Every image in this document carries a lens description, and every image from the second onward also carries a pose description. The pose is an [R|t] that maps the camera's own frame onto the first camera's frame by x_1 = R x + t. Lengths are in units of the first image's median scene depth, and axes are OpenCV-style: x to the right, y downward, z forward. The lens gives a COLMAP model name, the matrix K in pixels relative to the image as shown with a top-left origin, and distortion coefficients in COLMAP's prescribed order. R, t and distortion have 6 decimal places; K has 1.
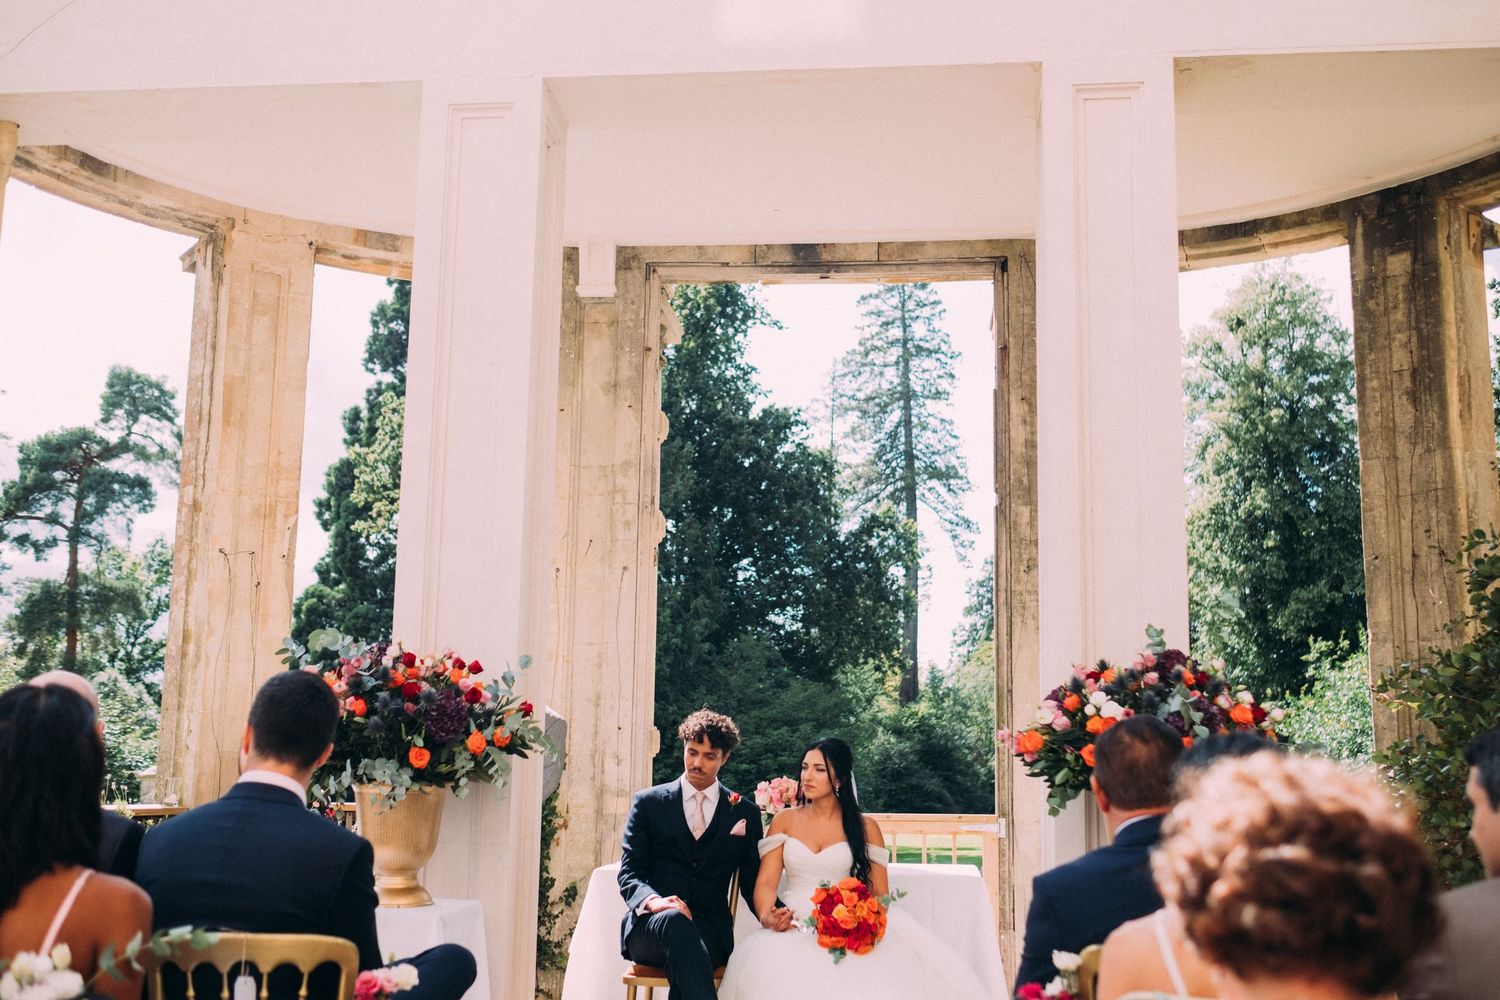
lens RADIAL K [[1531.0, 0, 745.2], [0, 1531.0, 502.9], [0, 0, 1]] dist [-0.015155, 0.052347]
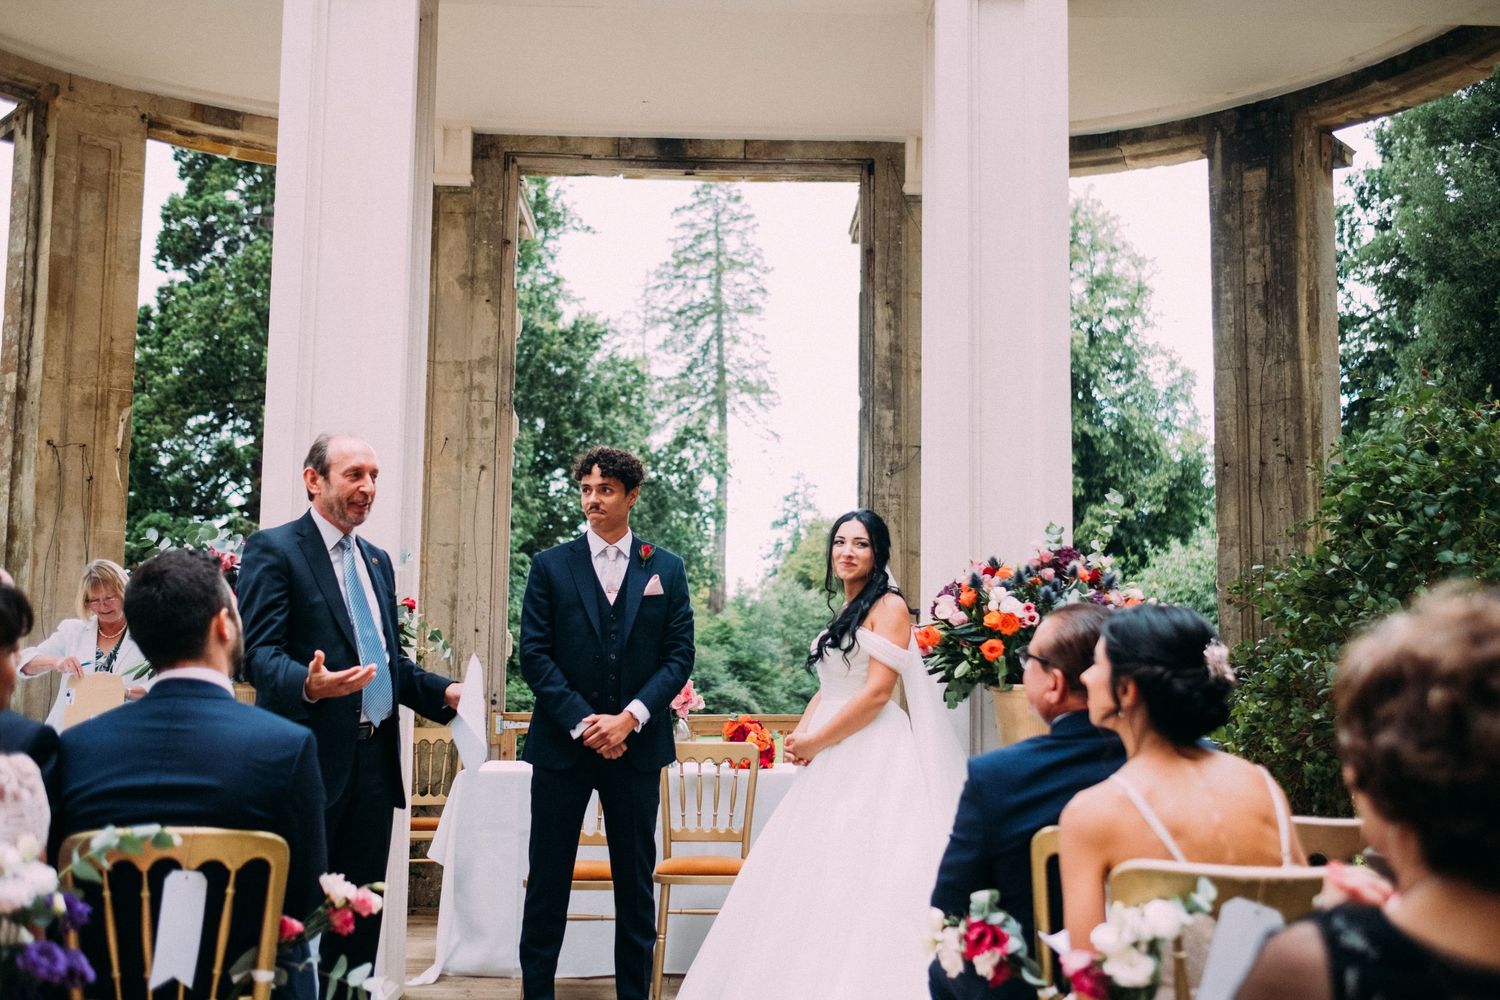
lens RADIAL K [[1530.7, 0, 750.0], [0, 1530.7, 500.0], [0, 0, 1]] dist [-0.019717, 0.067769]
pose [[0.991655, 0.010007, 0.128529, -0.033275], [-0.017035, 0.998412, 0.053695, 0.008026], [-0.127787, -0.055436, 0.990251, 0.013055]]
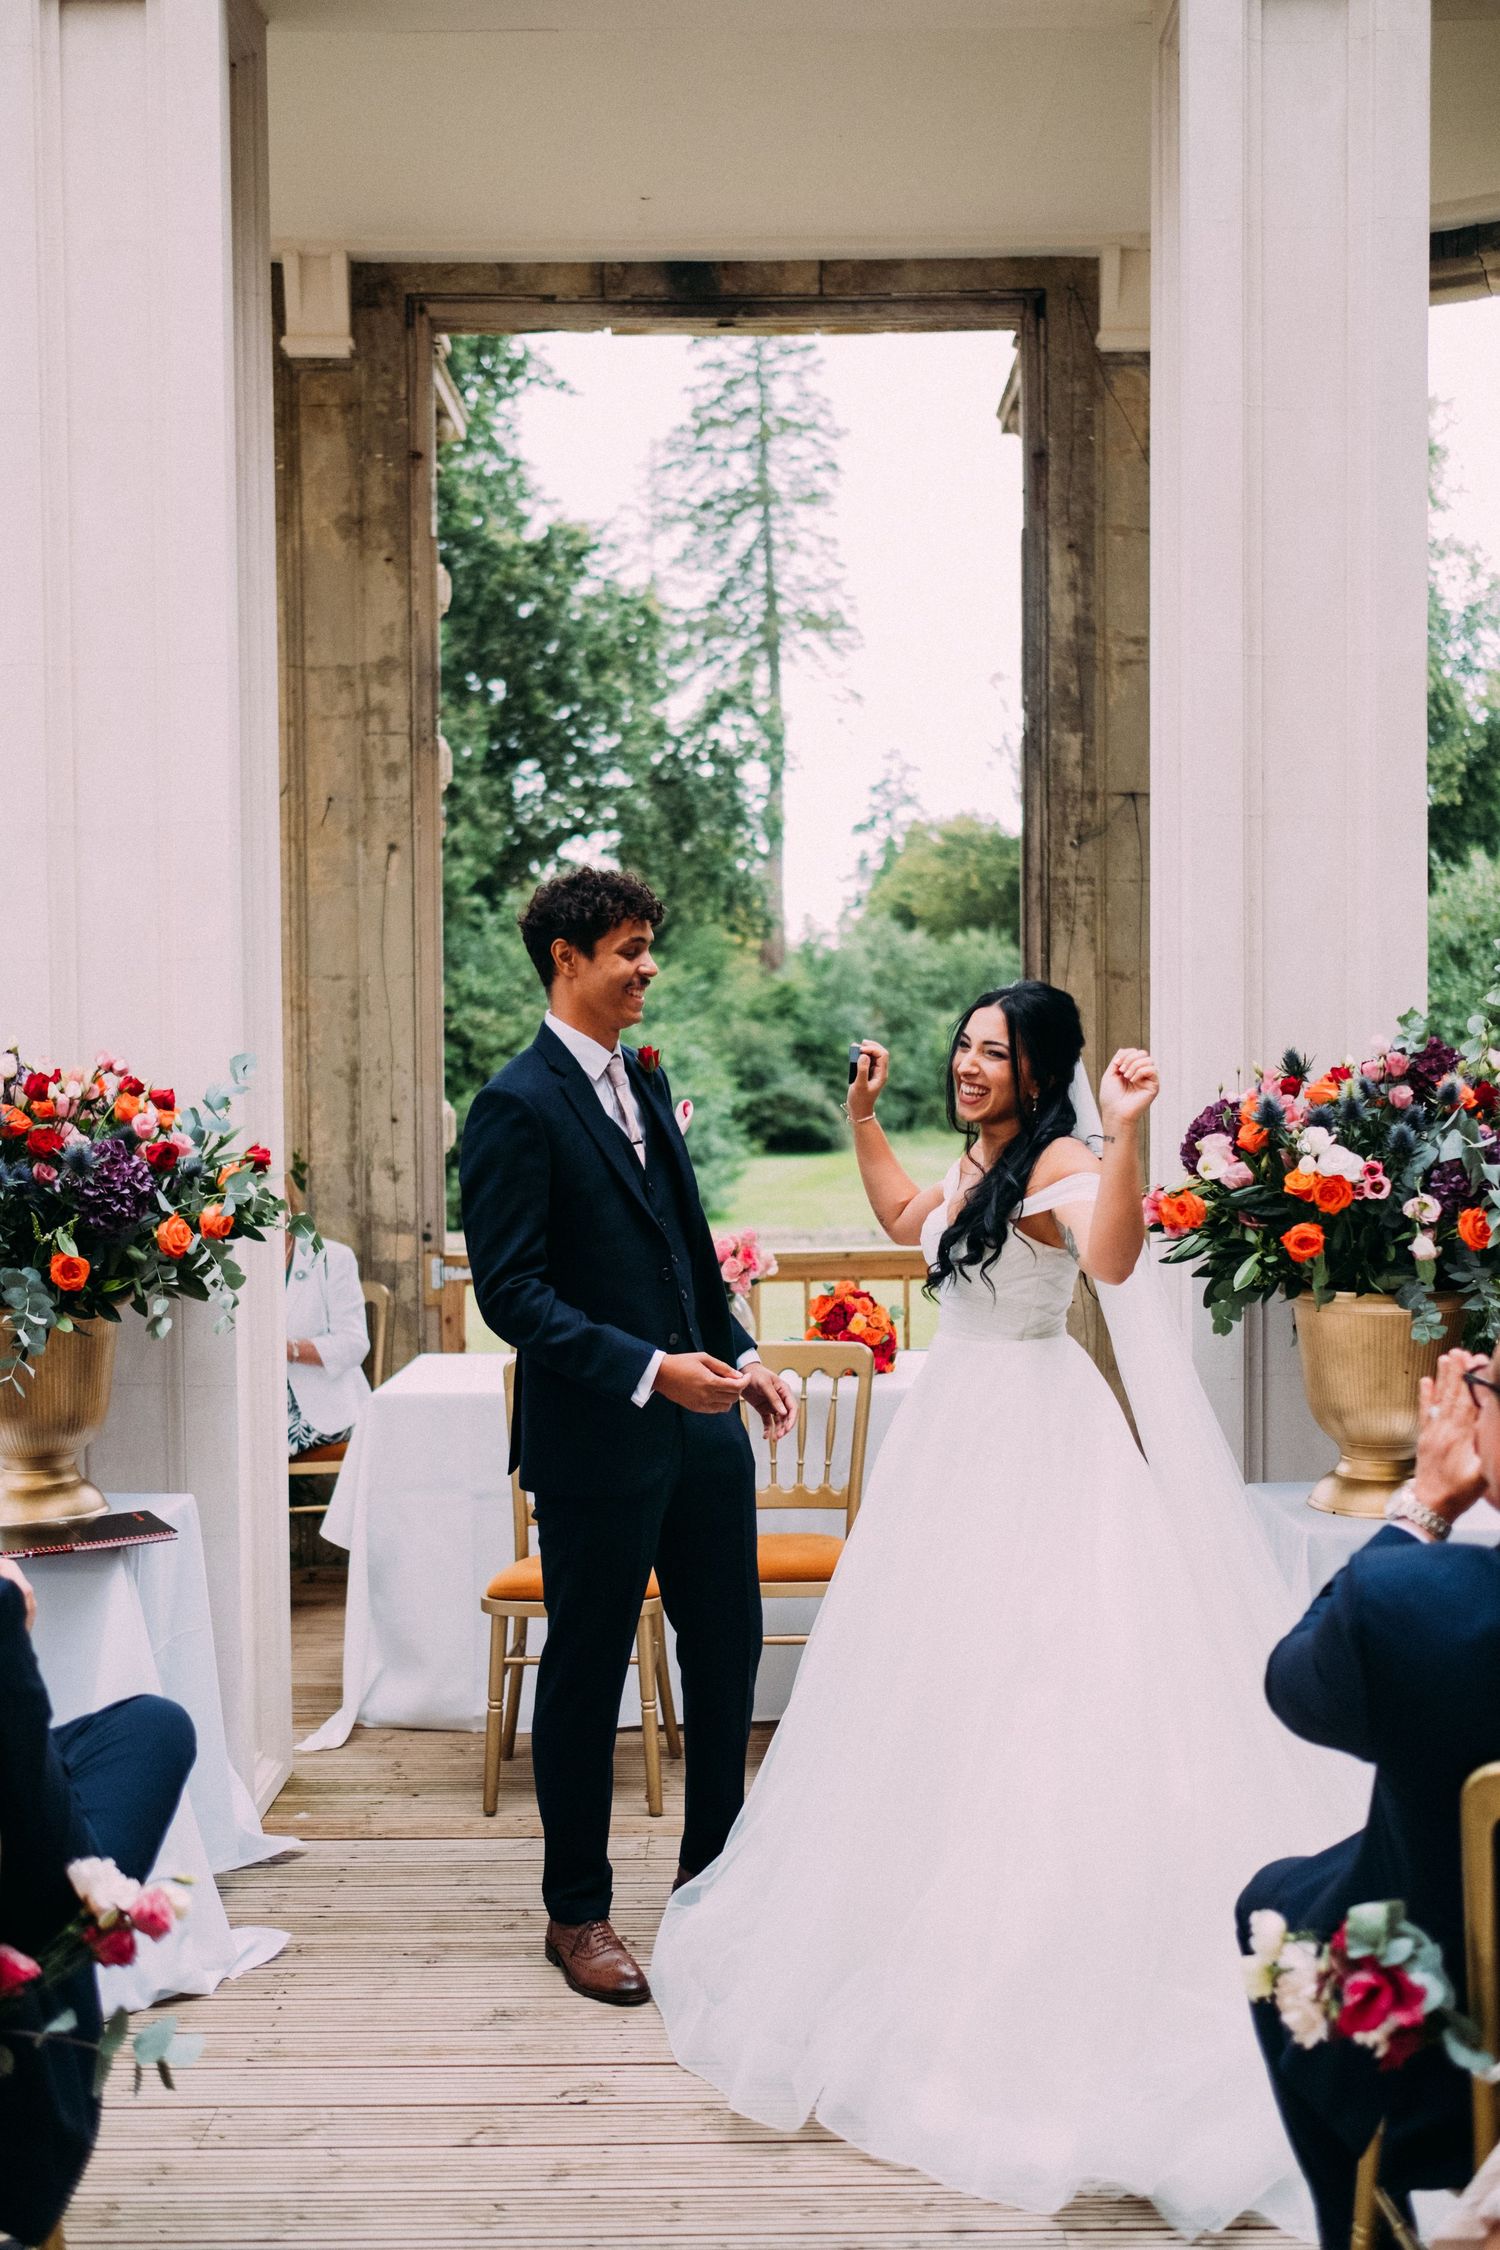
lens RADIAL K [[2296.5, 0, 755.1], [0, 2296.5, 1117.4], [0, 0, 1]] dist [-0.015155, 0.052347]
pose [[0.994760, -0.027093, 0.098585, -0.028765], [0.007567, 0.981116, 0.193274, -0.022942], [-0.101960, -0.191515, 0.976179, 0.110736]]
